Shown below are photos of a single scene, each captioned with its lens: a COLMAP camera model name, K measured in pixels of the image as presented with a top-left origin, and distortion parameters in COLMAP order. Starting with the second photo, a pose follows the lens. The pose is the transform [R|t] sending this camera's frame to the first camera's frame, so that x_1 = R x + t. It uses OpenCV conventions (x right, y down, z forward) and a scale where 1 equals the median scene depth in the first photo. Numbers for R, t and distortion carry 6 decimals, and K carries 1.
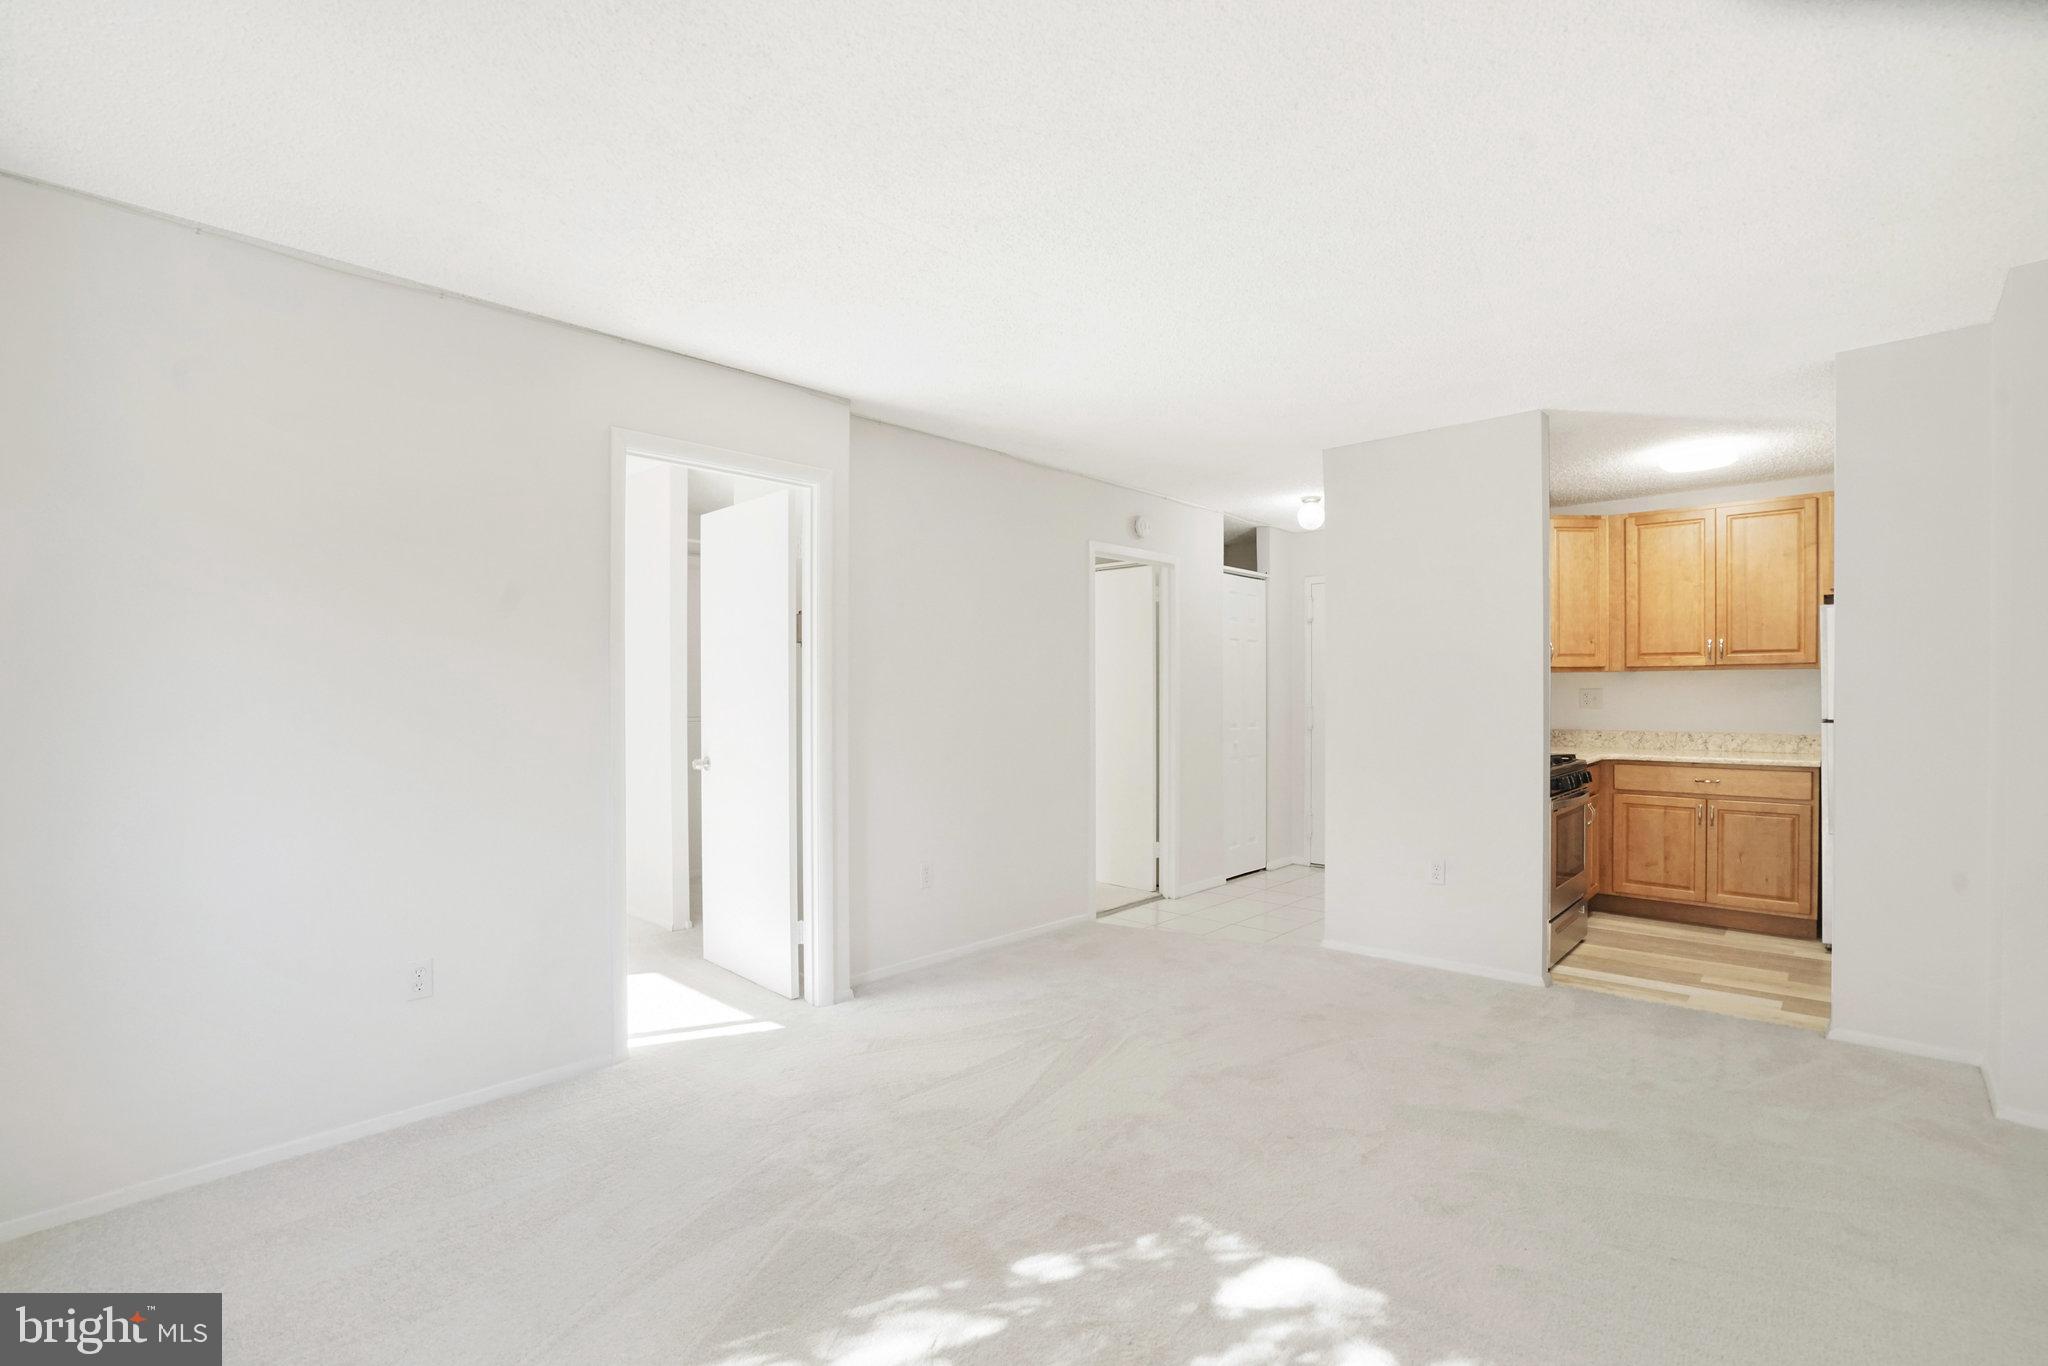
lens RADIAL K [[981.3, 0, 1024.0], [0, 981.3, 683.0], [0, 0, 1]] dist [-0.000726, -0.000096]
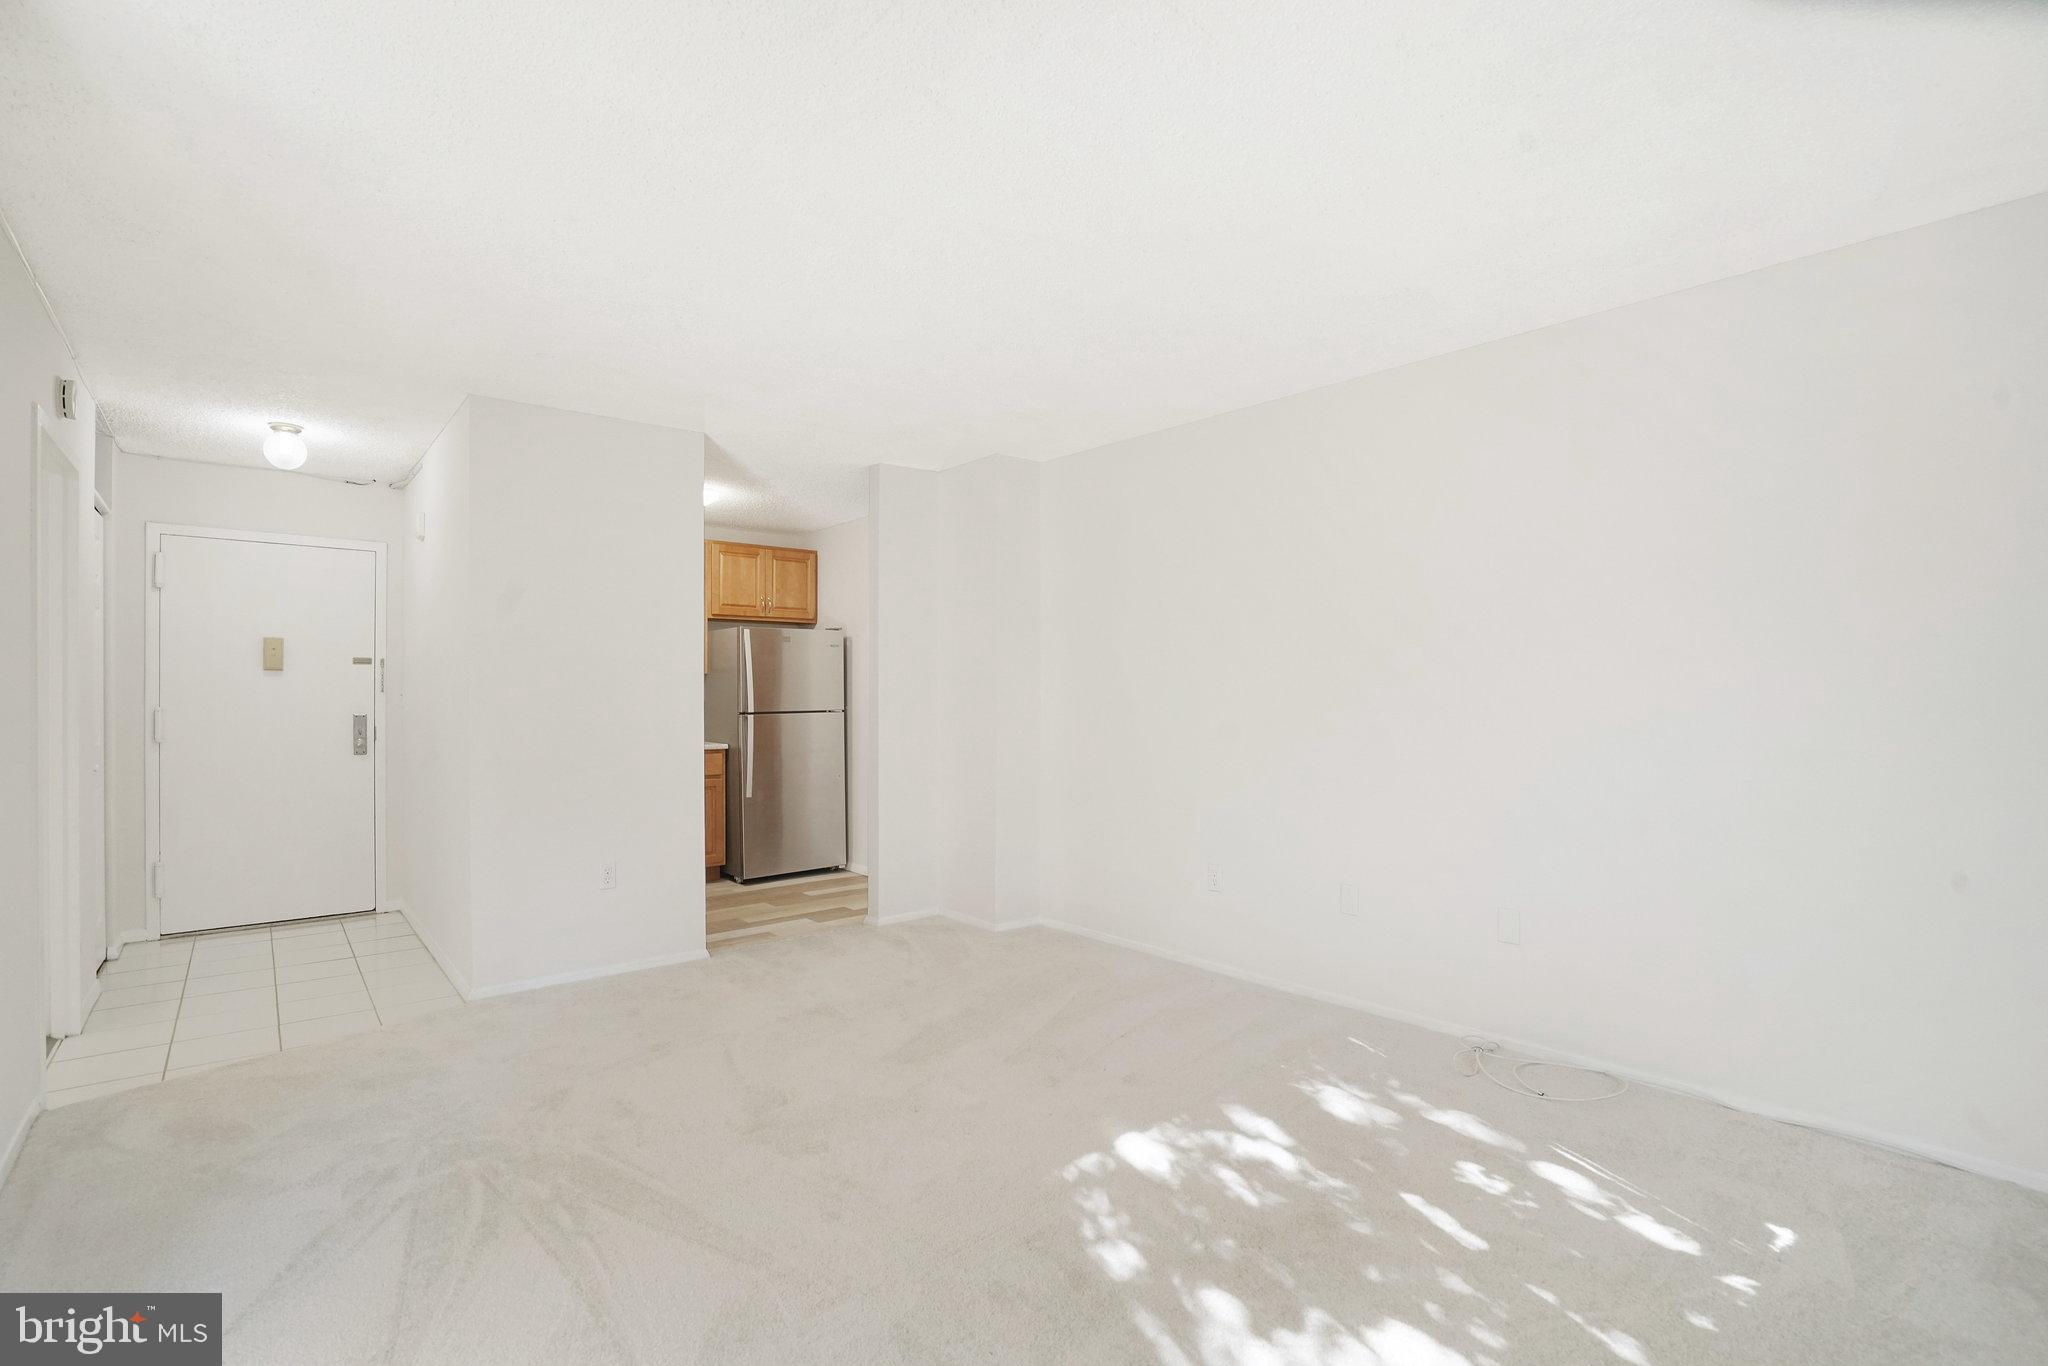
lens RADIAL K [[981.3, 0, 1024.0], [0, 981.3, 683.0], [0, 0, 1]] dist [-0.000726, -0.000096]
pose [[0.132027, 0.004330, 0.991237, -0.553555], [-0.016878, 0.999855, -0.002119, -0.004696], [-0.991102, -0.016451, 0.132081, 0.528853]]
